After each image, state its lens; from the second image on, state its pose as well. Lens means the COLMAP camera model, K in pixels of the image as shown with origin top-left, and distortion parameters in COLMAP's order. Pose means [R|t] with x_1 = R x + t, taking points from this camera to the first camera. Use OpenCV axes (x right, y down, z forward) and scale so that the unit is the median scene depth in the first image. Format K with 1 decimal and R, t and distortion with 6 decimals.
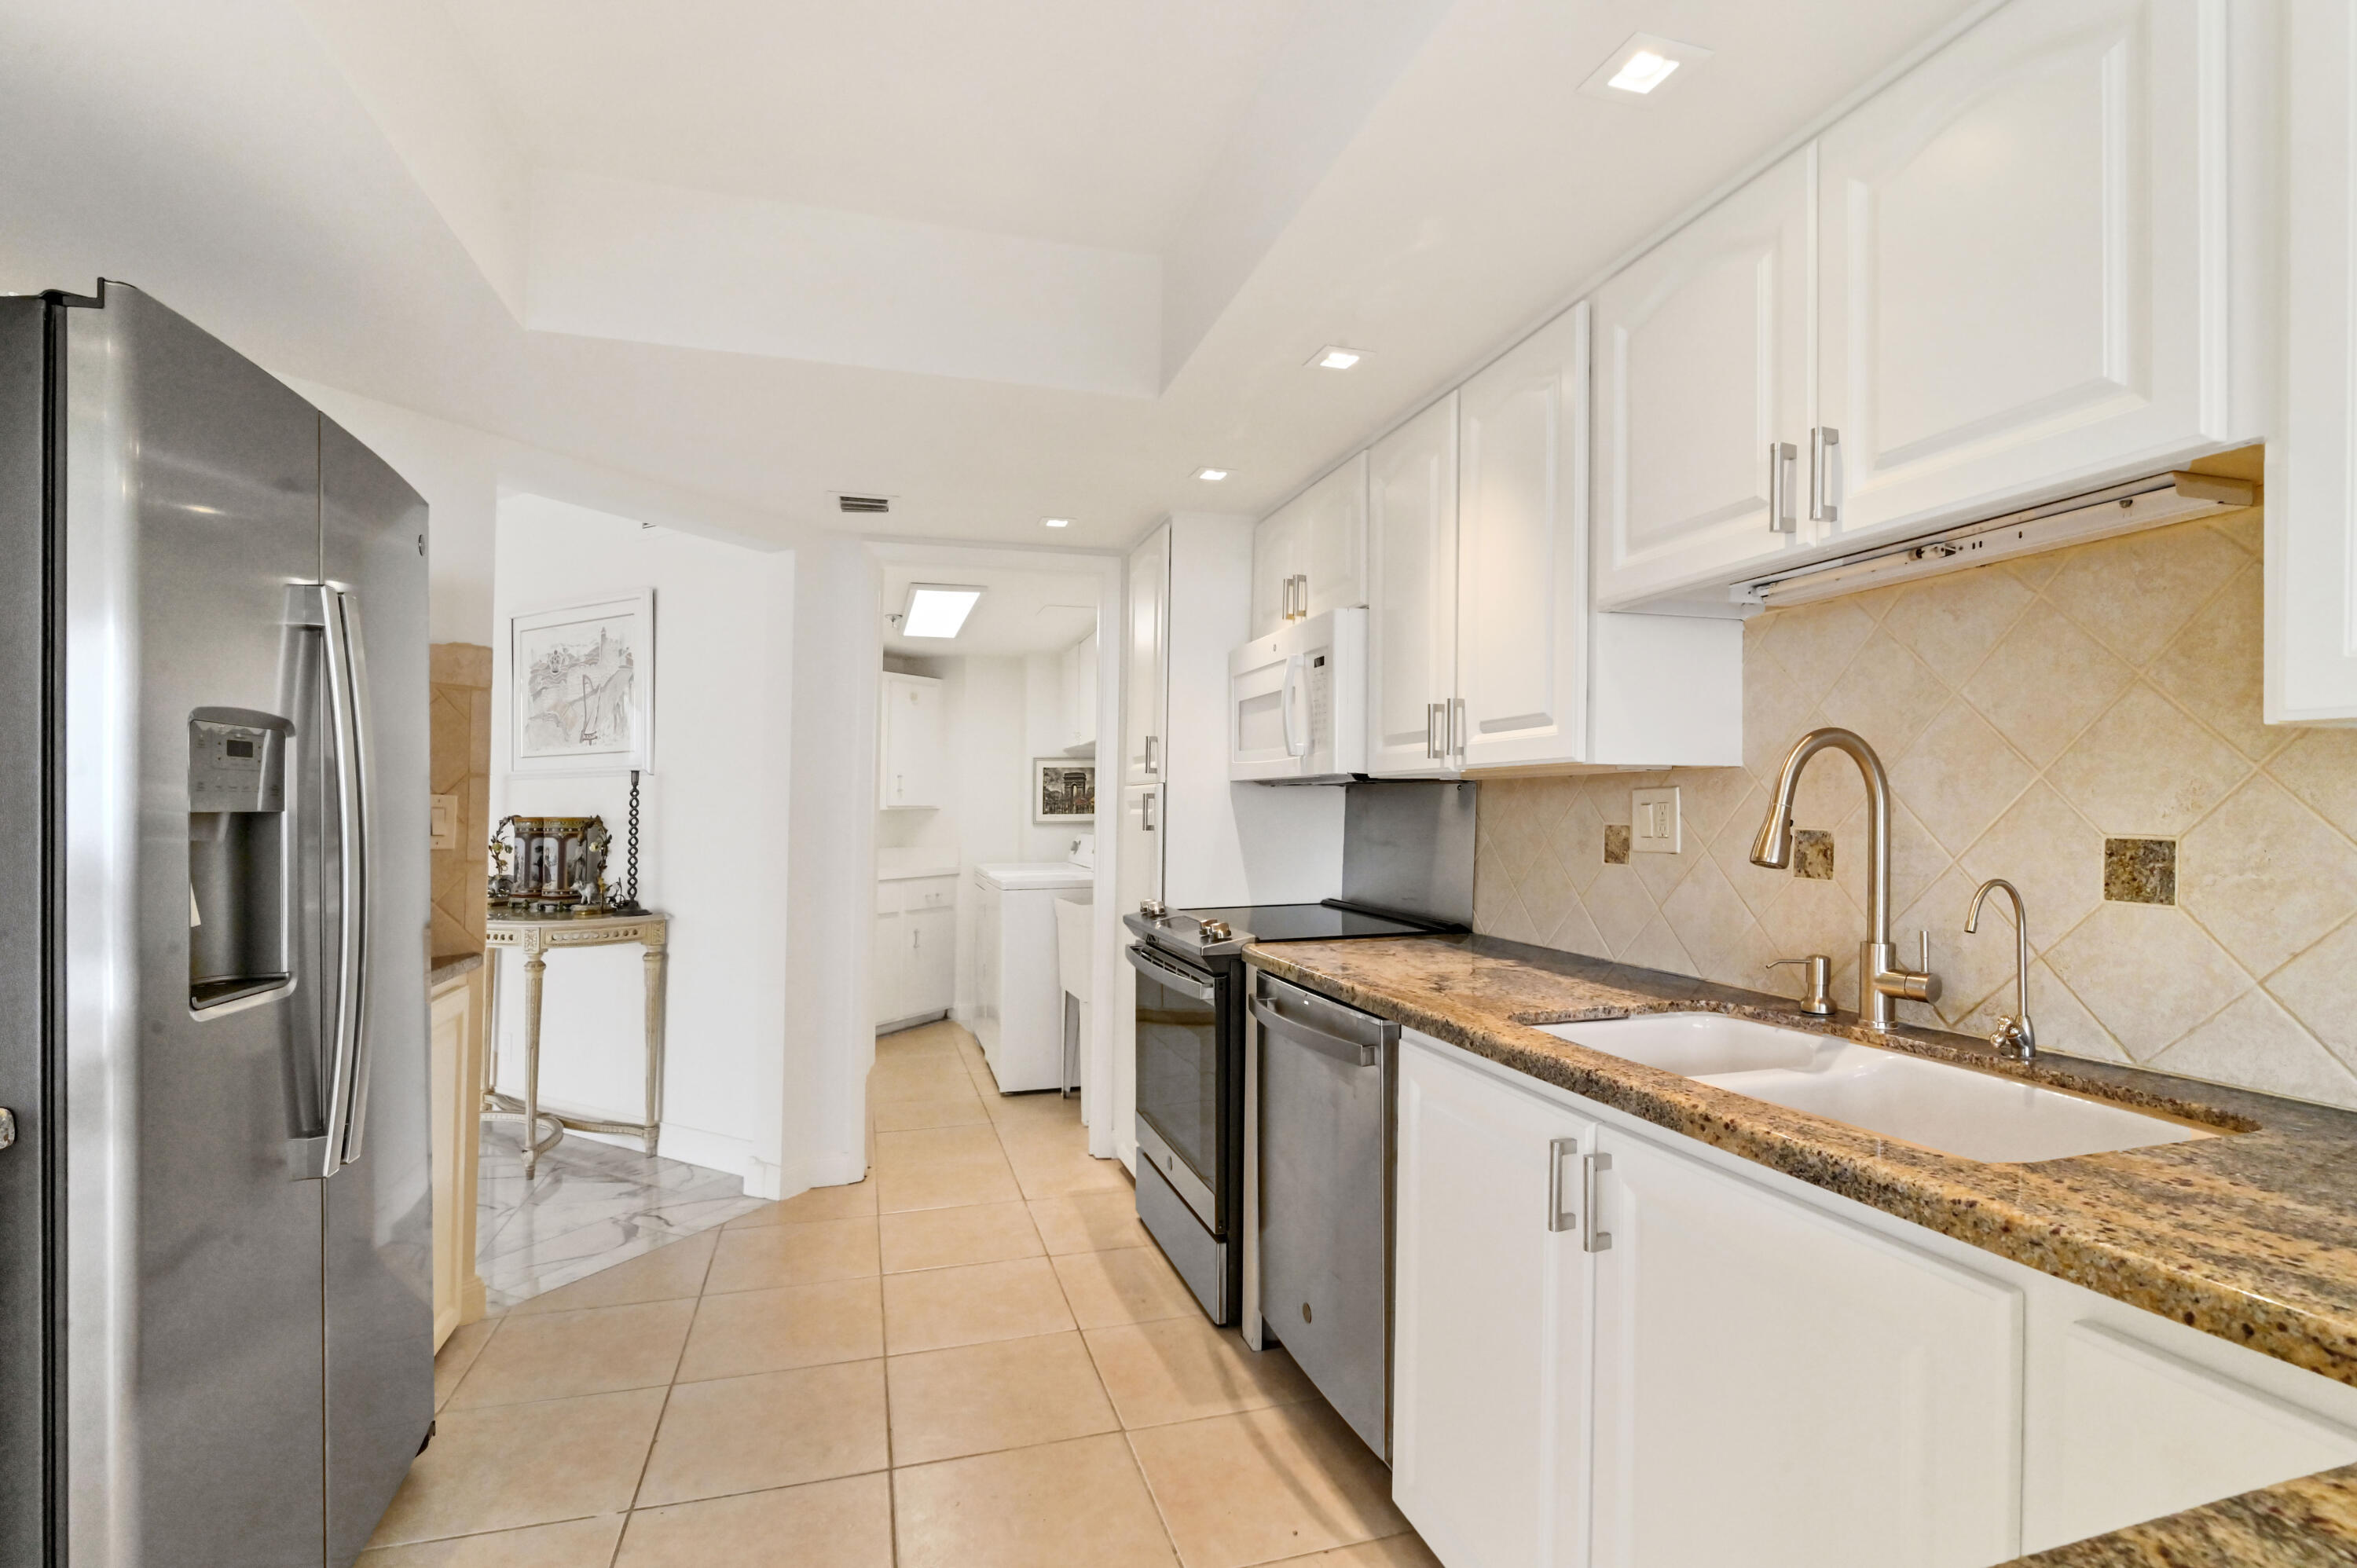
lens RADIAL K [[1100.6, 0, 1197.3], [0, 1100.6, 805.4], [0, 0, 1]] dist [-0.016776, 0.001145]
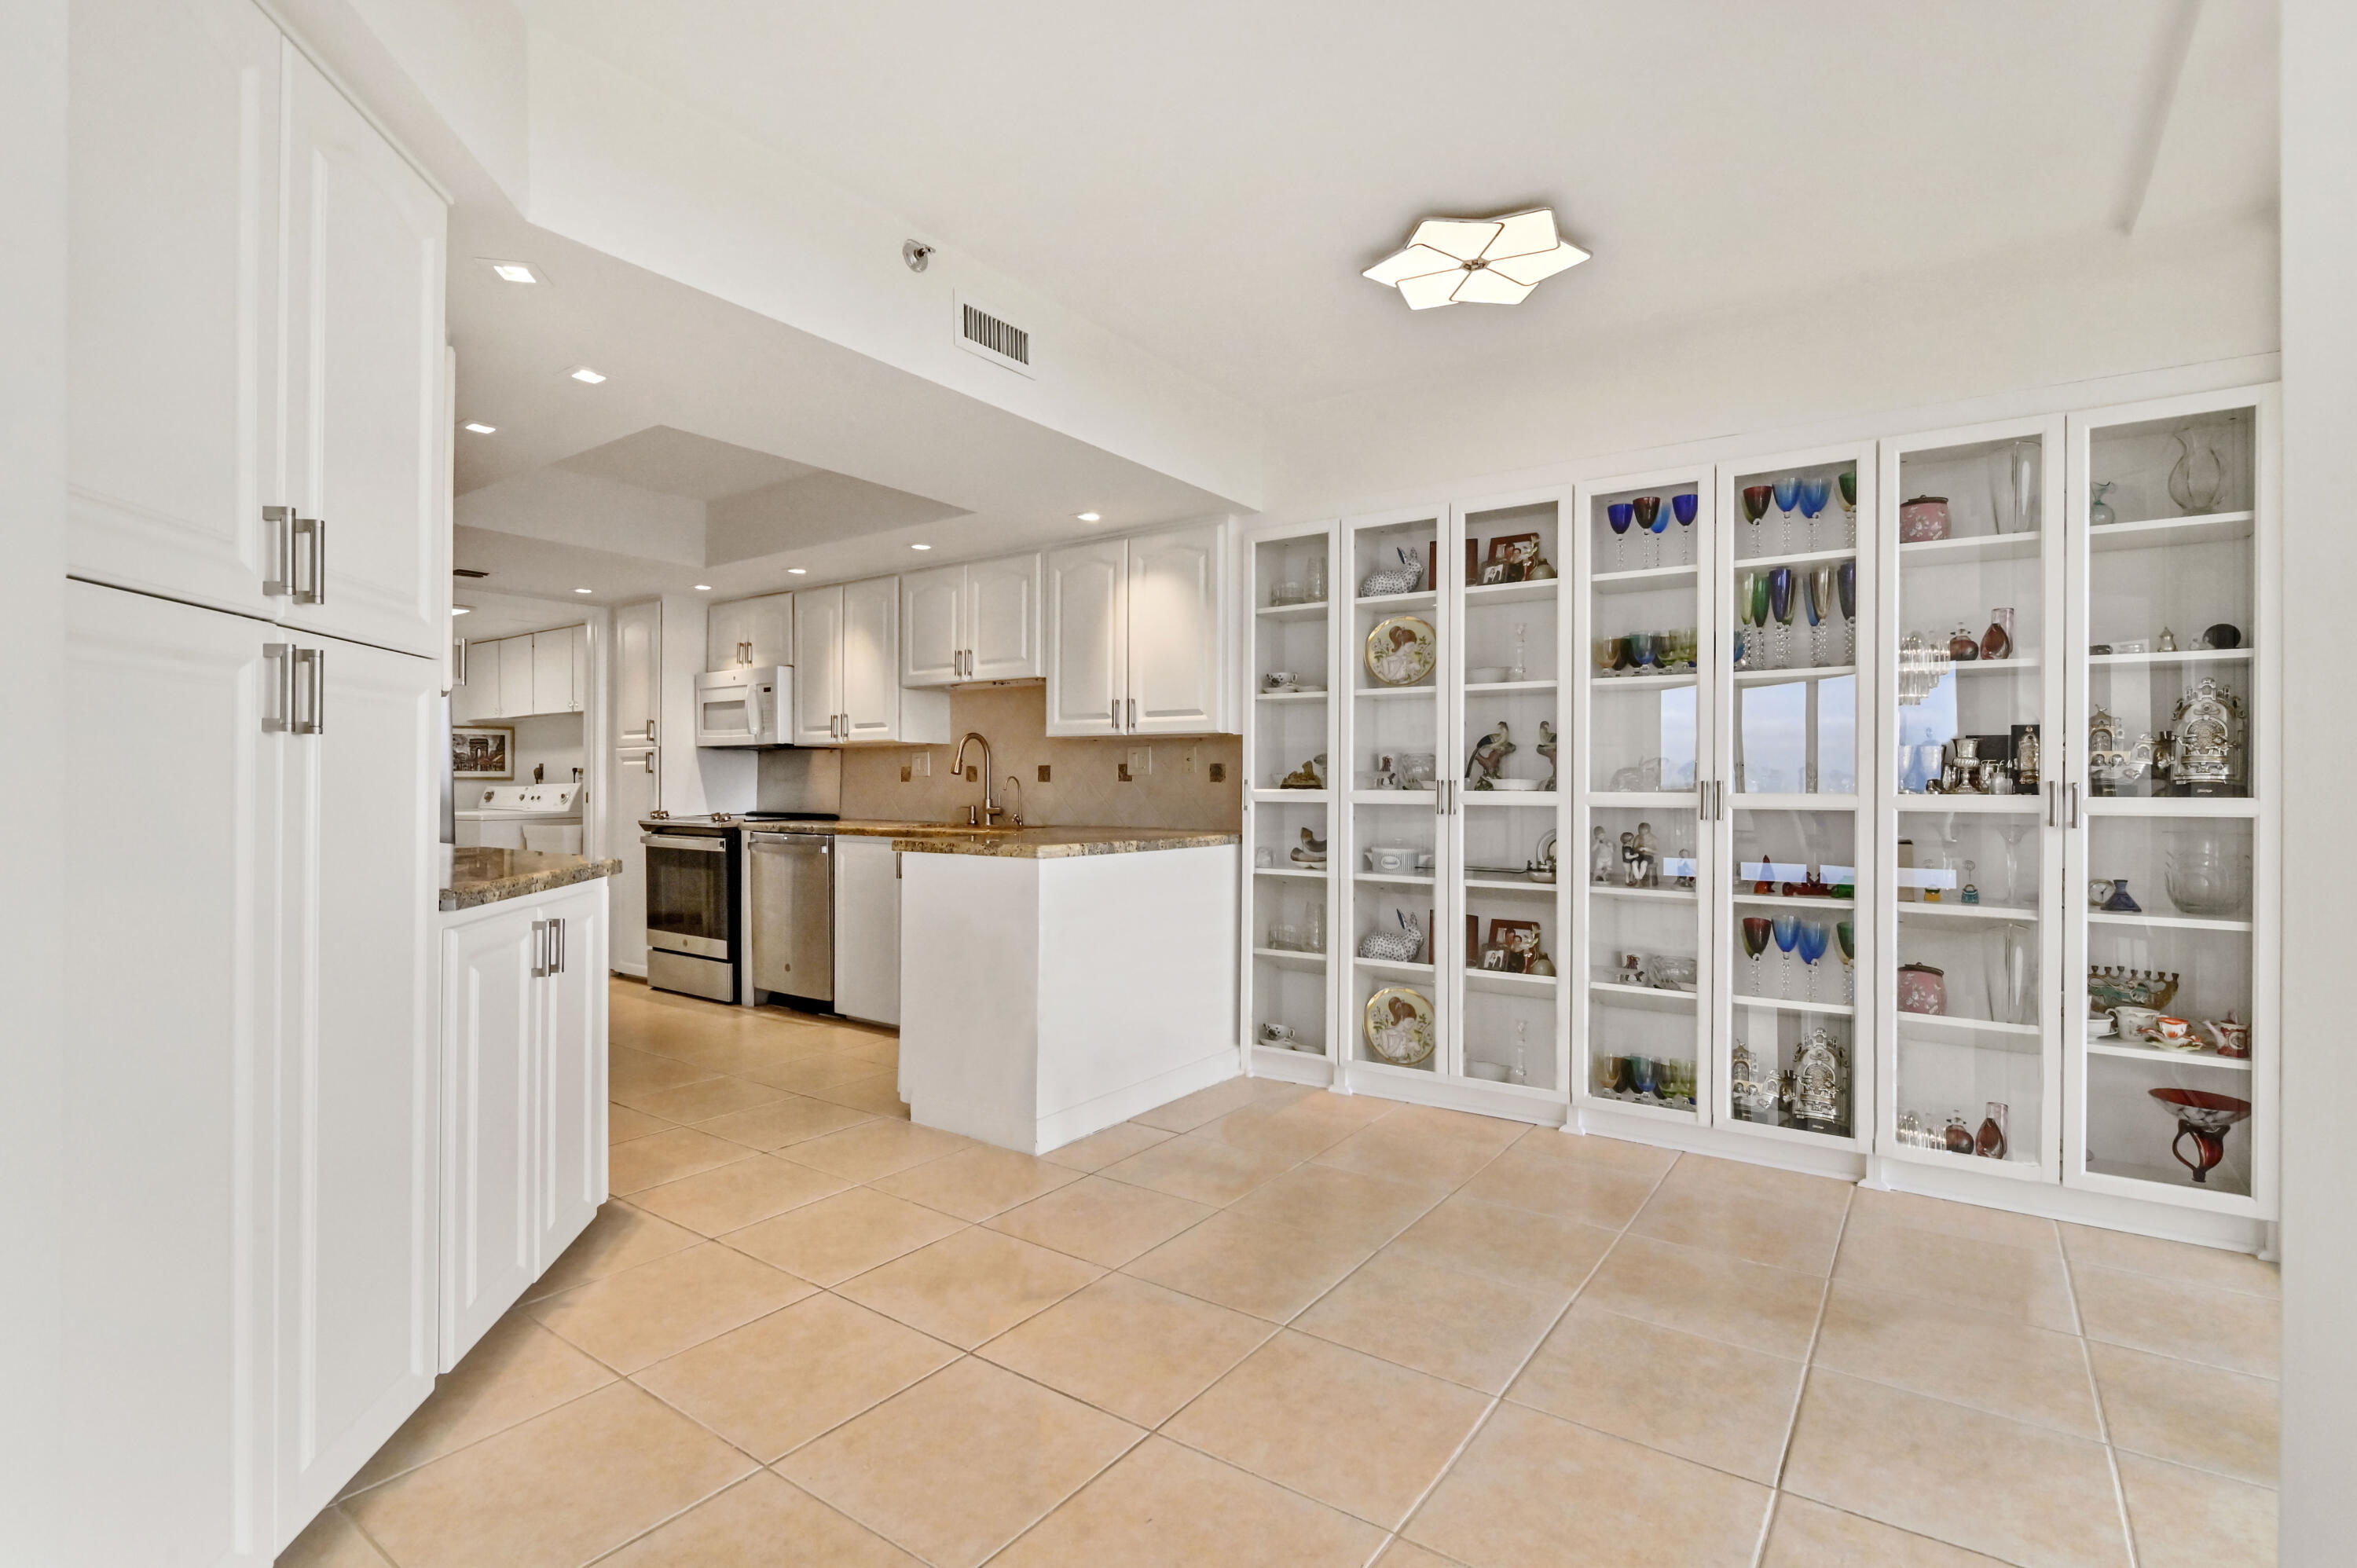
lens RADIAL K [[1100.6, 0, 1182.2], [0, 1100.6, 790.6], [0, 0, 1]] dist [-0.016776, 0.001145]
pose [[0.800652, 0.000213, 0.599130, -0.601264], [-0.003970, 0.999980, 0.004950, 0.056582], [-0.599117, -0.006341, 0.800637, -1.354647]]
